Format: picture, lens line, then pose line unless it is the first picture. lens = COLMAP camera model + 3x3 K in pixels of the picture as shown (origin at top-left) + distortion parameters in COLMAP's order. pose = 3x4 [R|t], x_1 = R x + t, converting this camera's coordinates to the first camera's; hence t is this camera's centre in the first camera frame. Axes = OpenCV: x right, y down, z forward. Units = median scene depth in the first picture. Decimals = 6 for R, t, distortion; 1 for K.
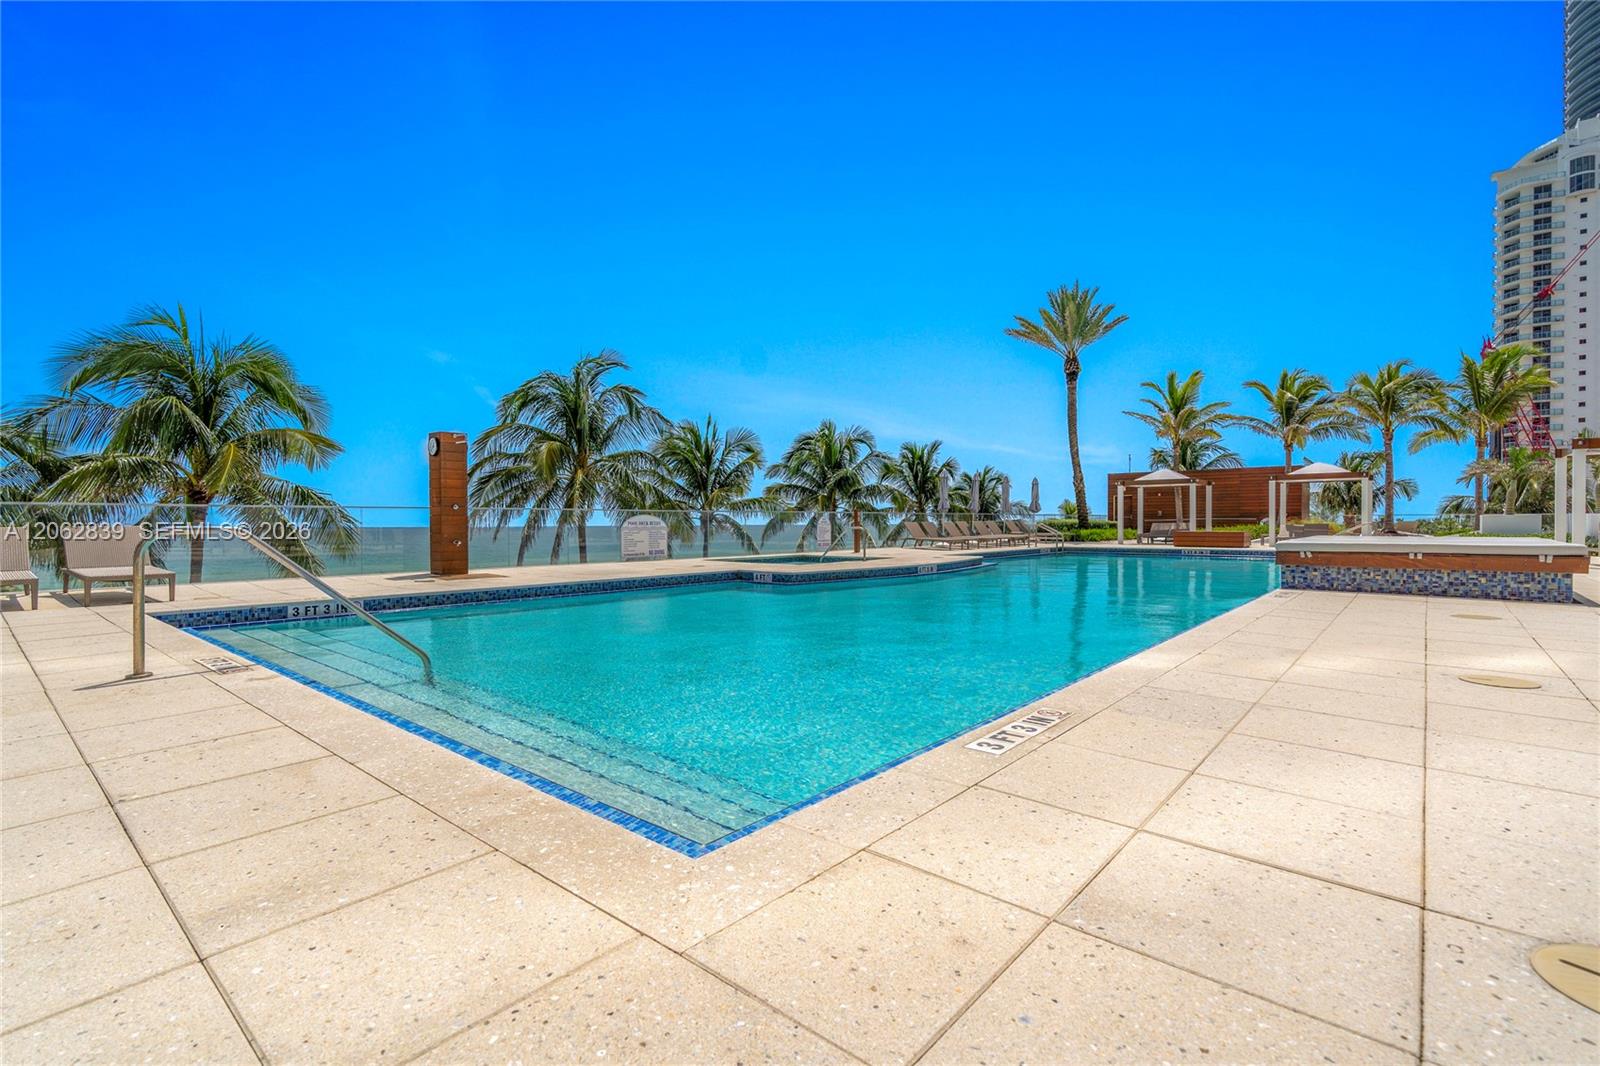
lens RADIAL K [[724.1, 0, 799.8], [0, 724.1, 537.9], [0, 0, 1]] dist [-0.008120, 0.000276]
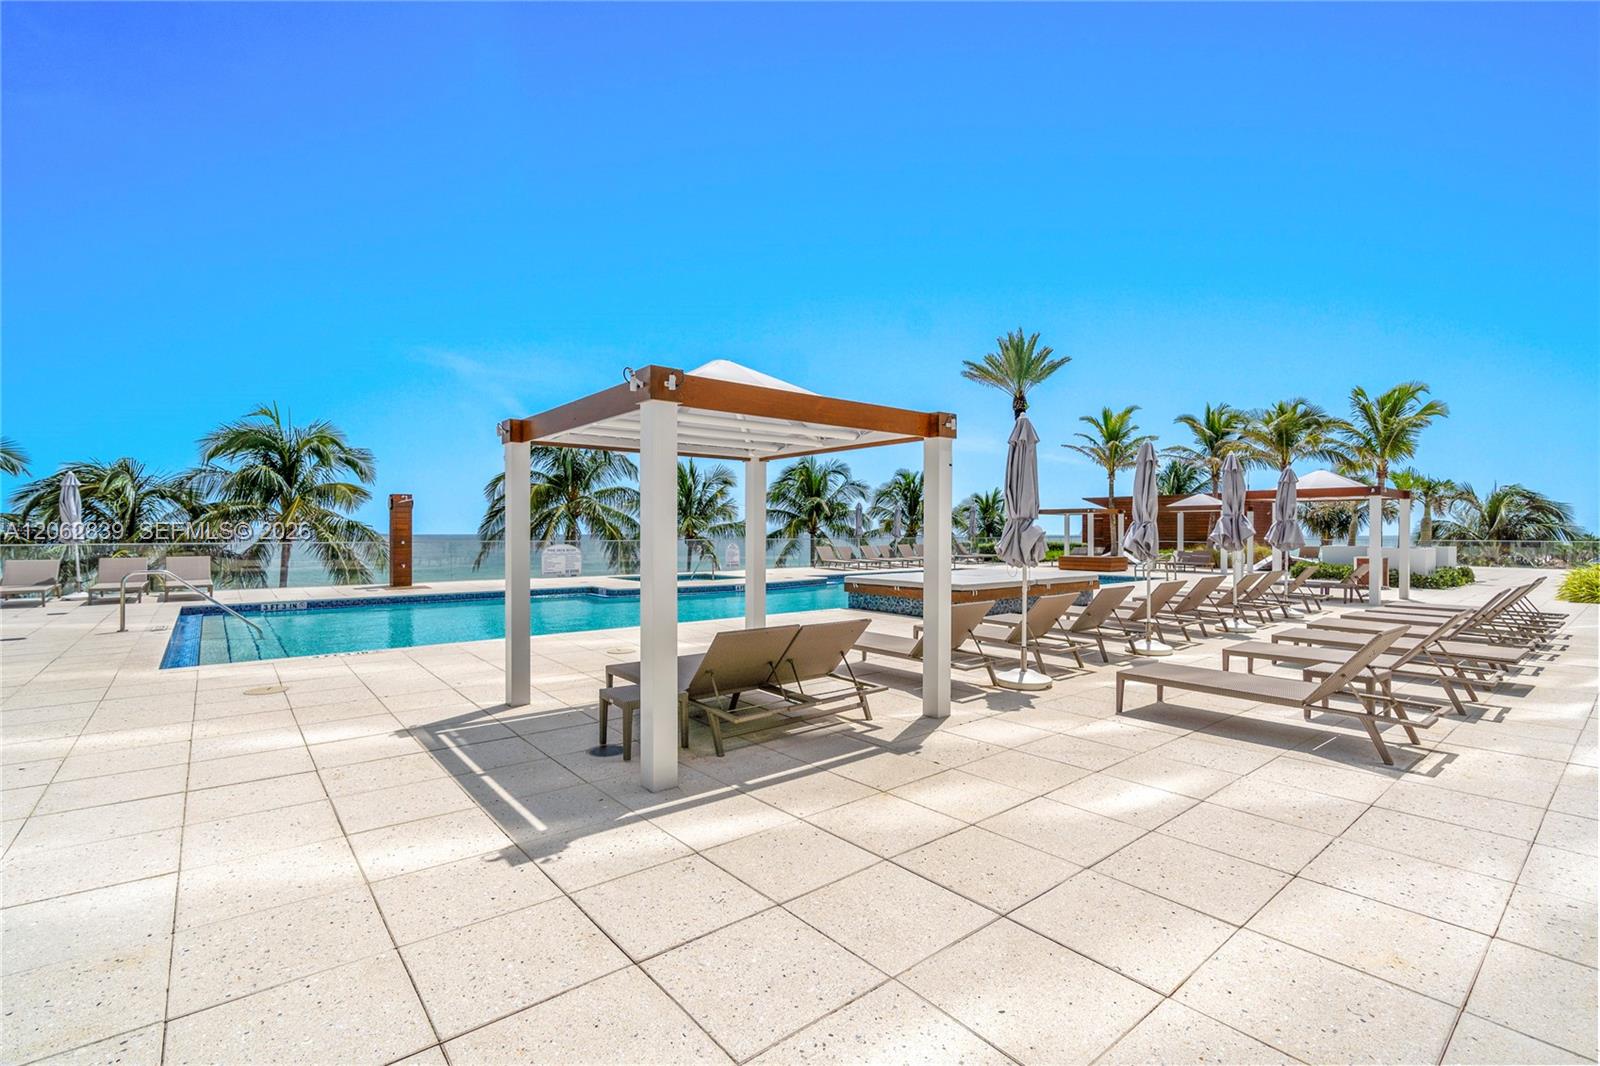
lens RADIAL K [[724.1, 0, 810.5], [0, 724.1, 524.8], [0, 0, 1]] dist [-0.008120, 0.000276]
pose [[0.984539, 0.003454, -0.175134, 0.475177], [-0.008964, 0.999489, -0.030680, -0.028871], [0.174938, 0.031776, 0.984066, -0.262462]]
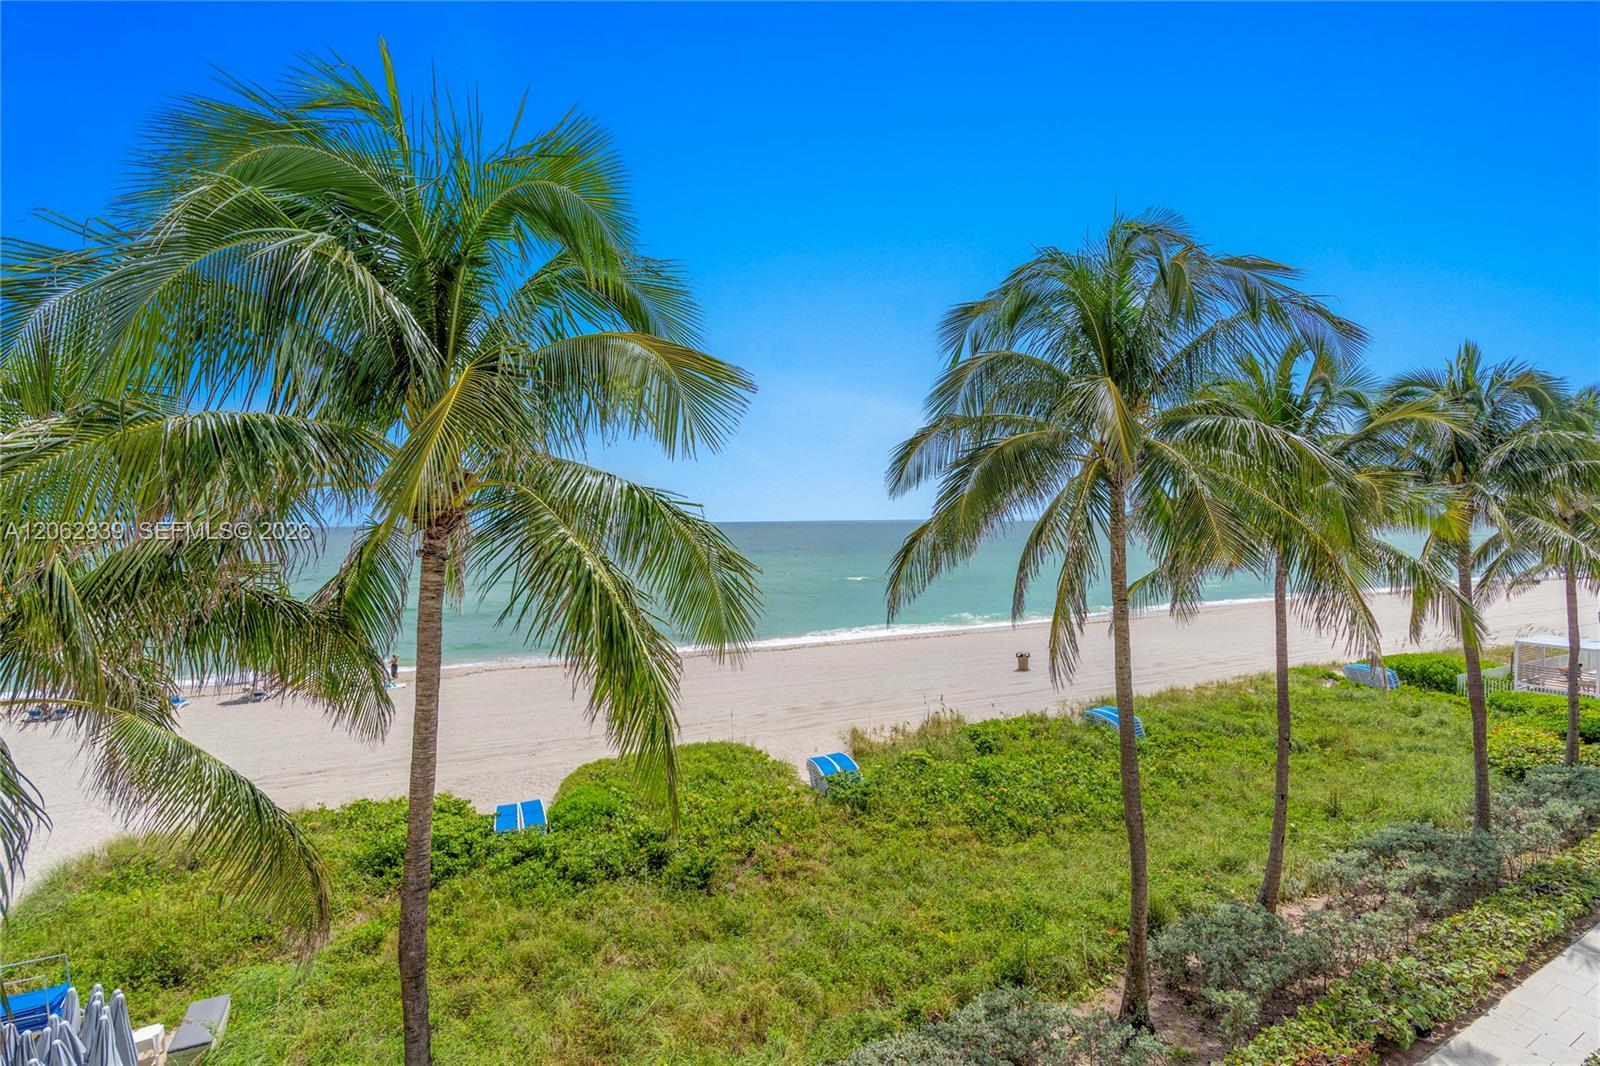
lens RADIAL K [[724.1, 0, 800.3], [0, 724.1, 534.8], [0, 0, 1]] dist [-0.008120, 0.000276]
pose [[0.928139, 0.021385, -0.371620, -0.466619], [-0.011805, 0.999537, 0.028035, -0.059407], [0.372048, -0.021633, 0.927961, 0.670960]]
